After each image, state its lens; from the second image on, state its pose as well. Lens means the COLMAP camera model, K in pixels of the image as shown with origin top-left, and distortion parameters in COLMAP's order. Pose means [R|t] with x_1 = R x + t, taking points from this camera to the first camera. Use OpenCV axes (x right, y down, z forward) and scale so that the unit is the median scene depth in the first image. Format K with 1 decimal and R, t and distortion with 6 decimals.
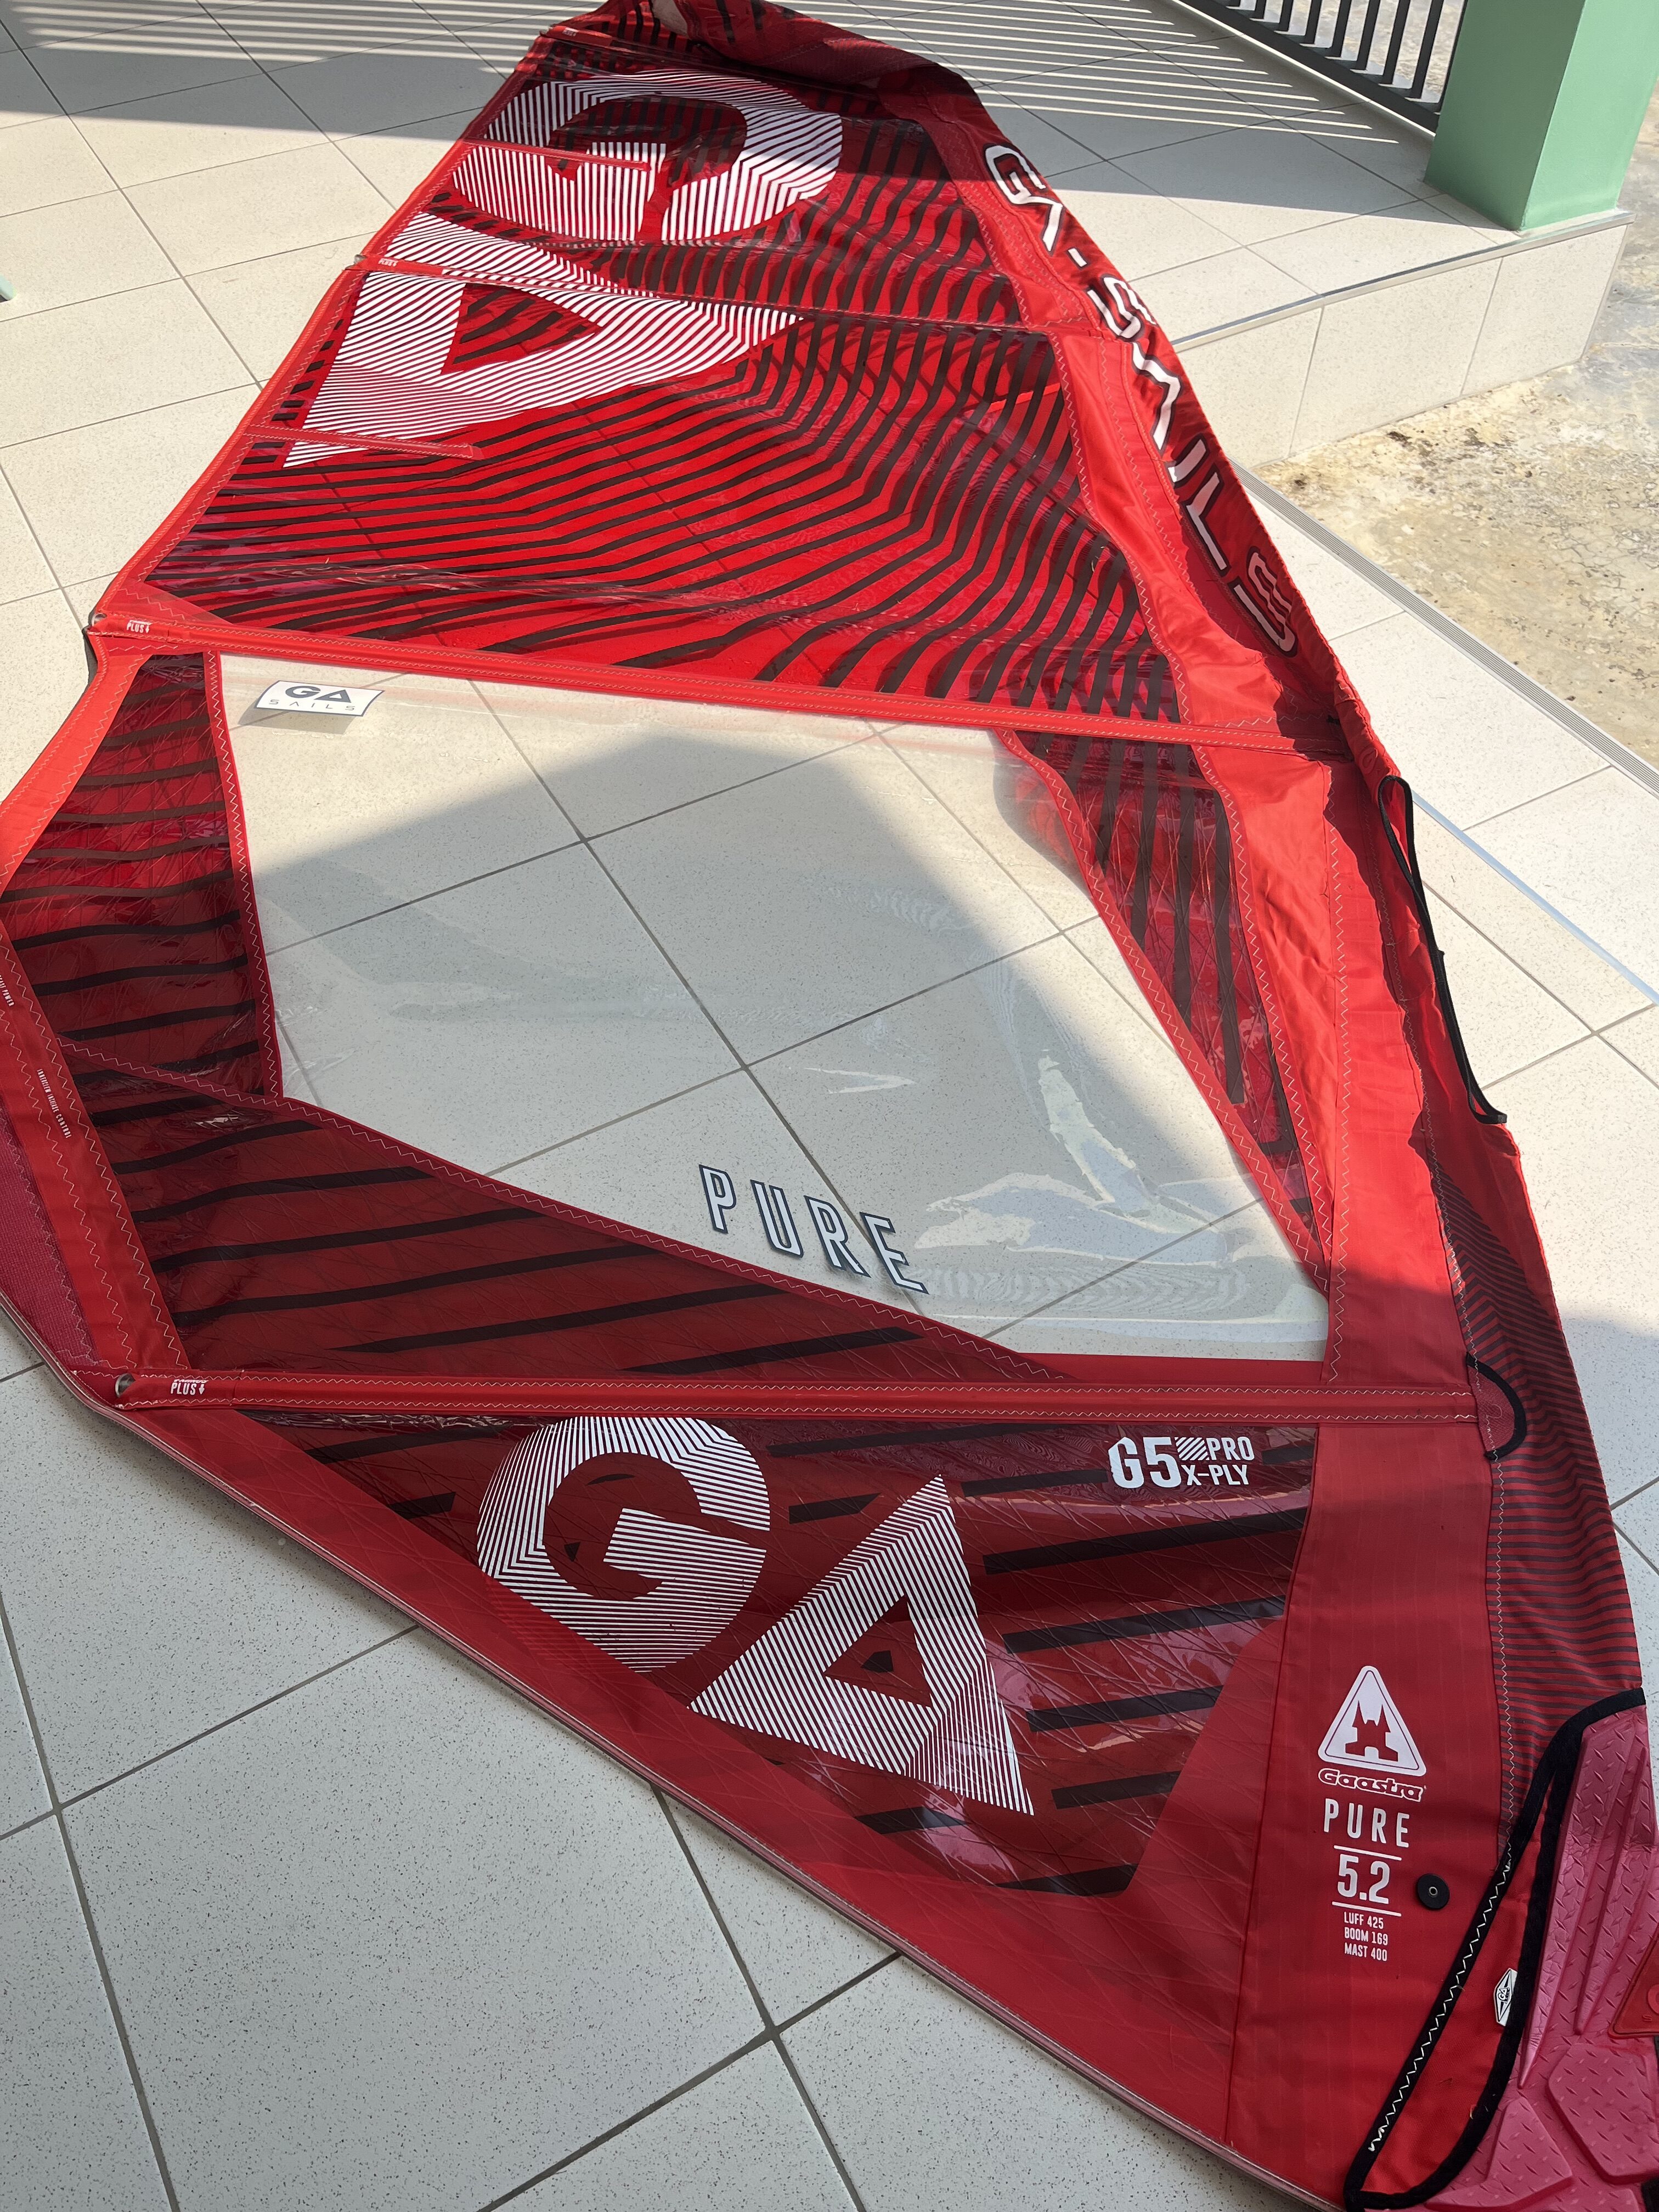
lens RADIAL K [[1639.0, 0, 828.6], [0, 1639.0, 1142.7], [0, 0, 1]] dist [0.083213, -0.128201]
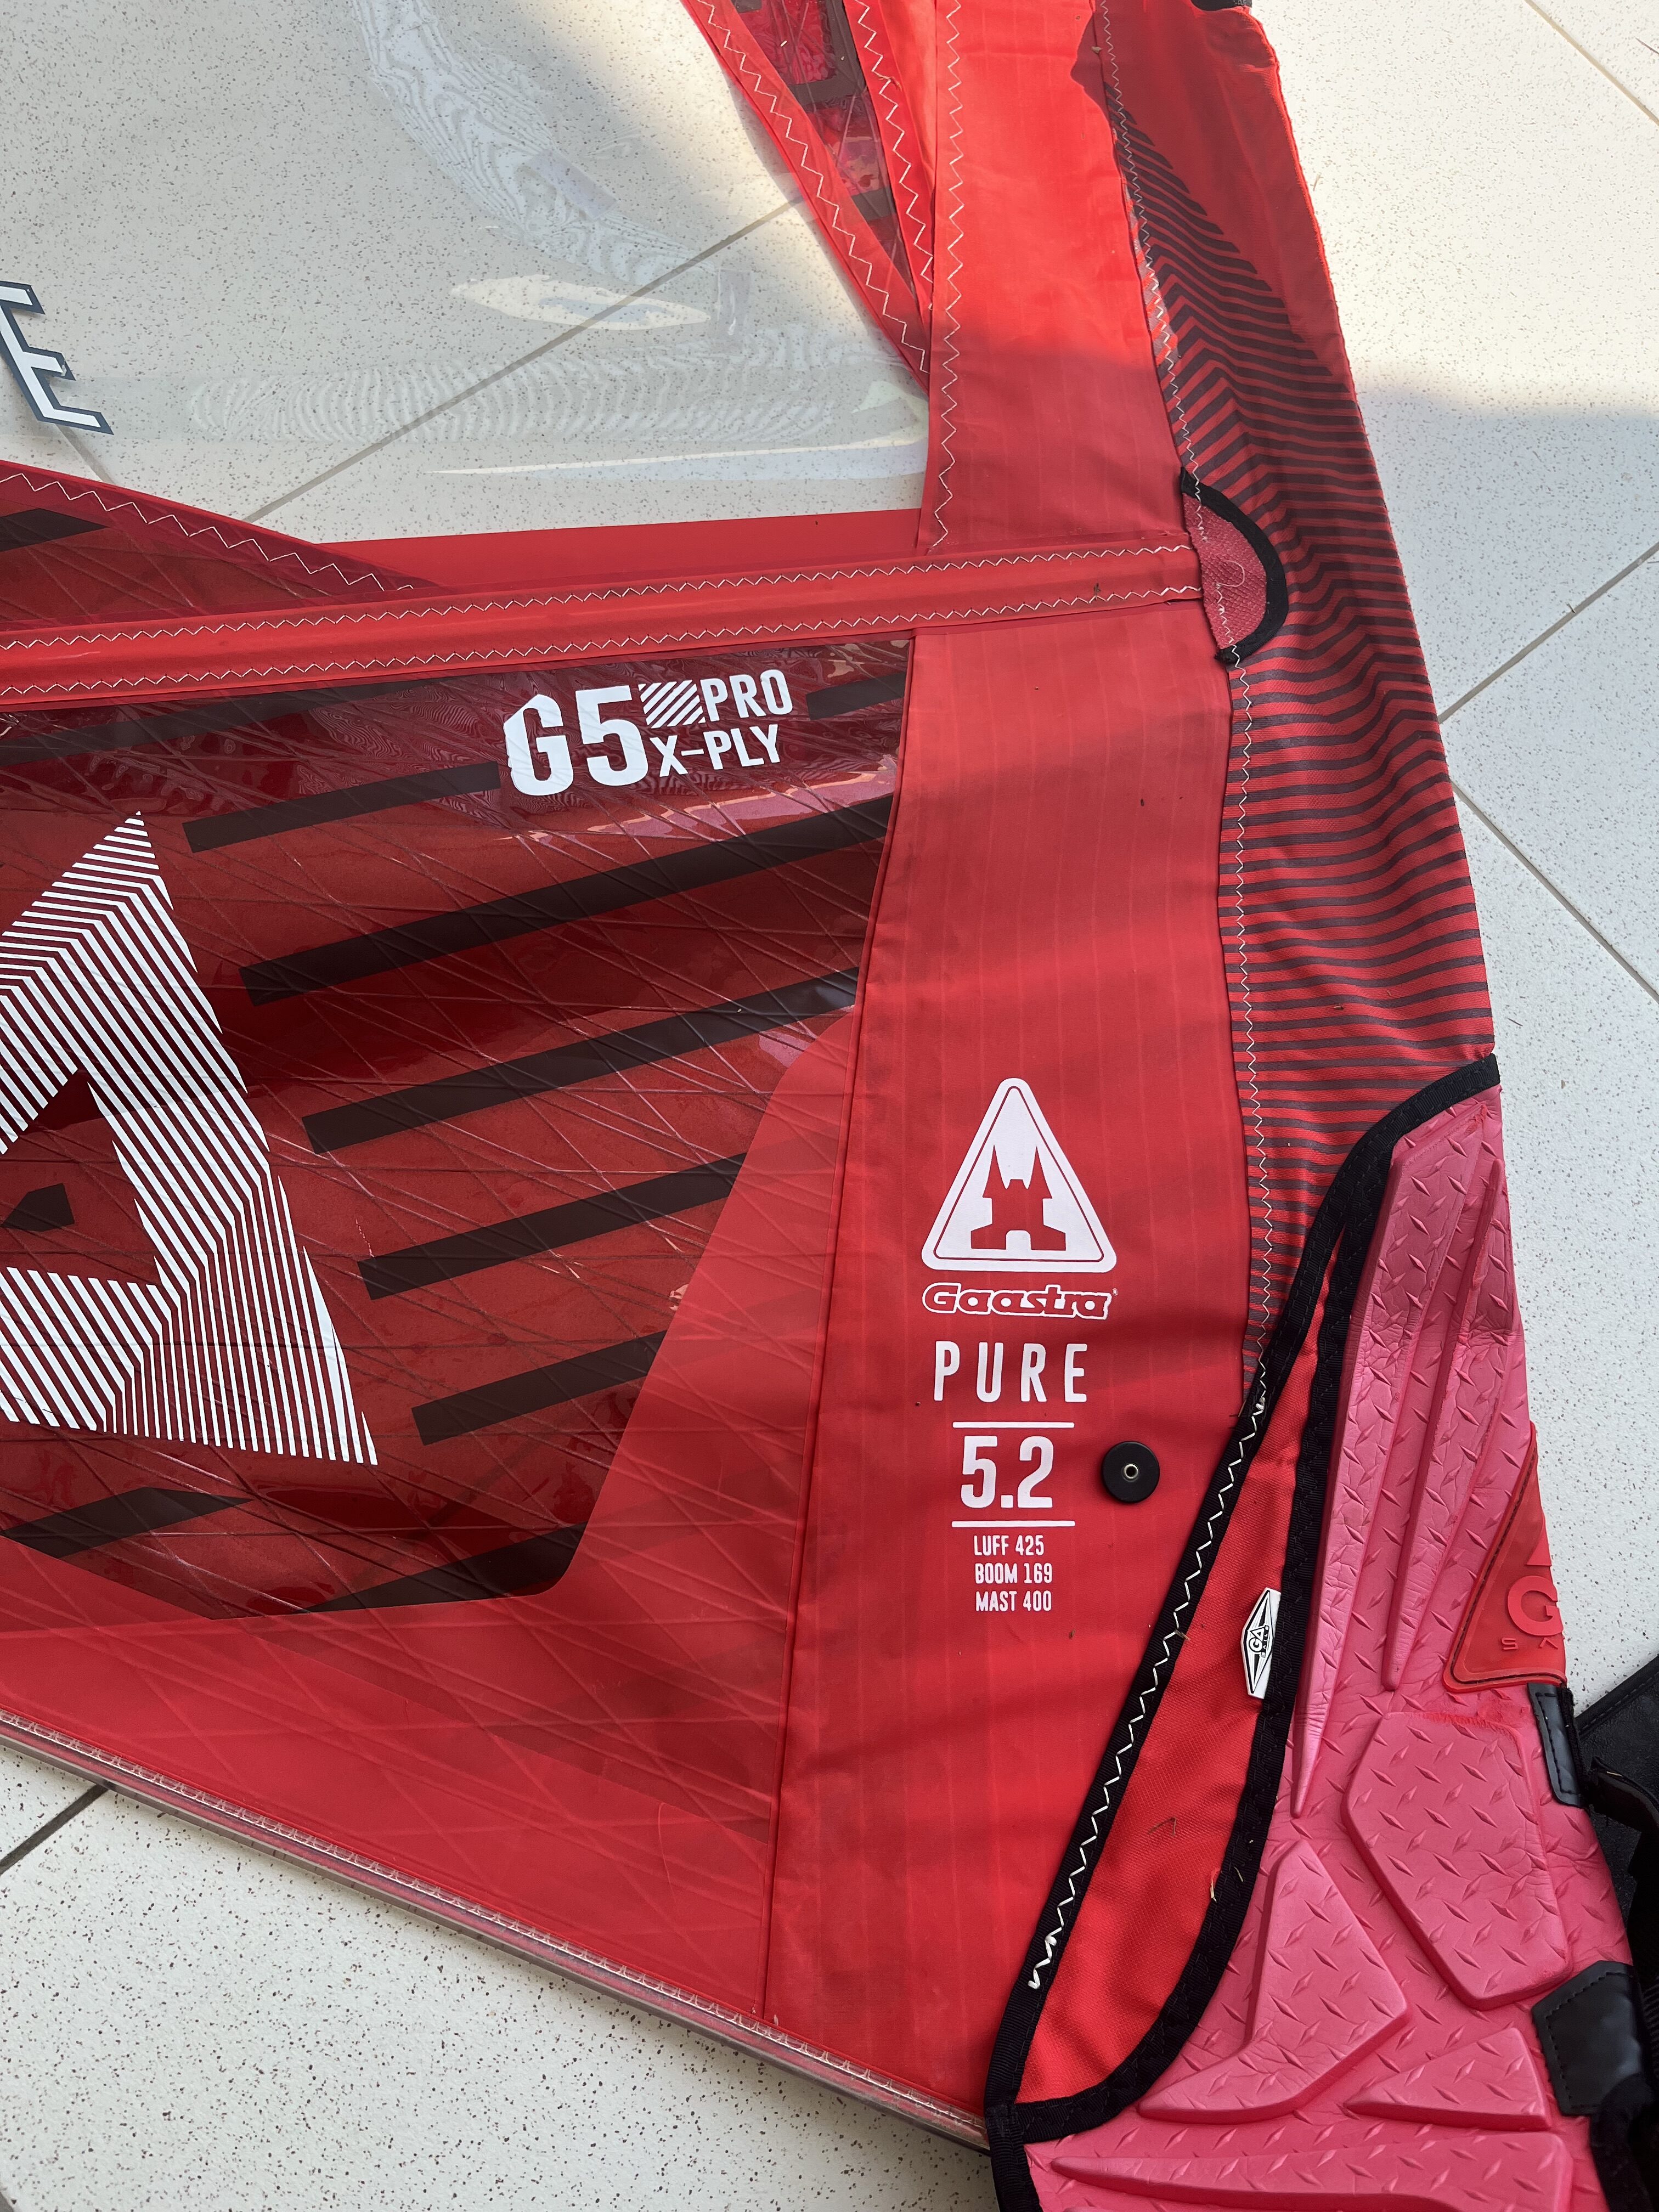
lens RADIAL K [[1654.8, 0, 784.8], [0, 1654.8, 1145.1], [0, 0, 1]] dist [0.039954, -0.070850]
pose [[0.978680, -0.139962, 0.150321, 0.164714], [0.071047, 0.917385, 0.391609, 0.117368], [-0.192712, -0.372580, 0.907770, 0.502023]]
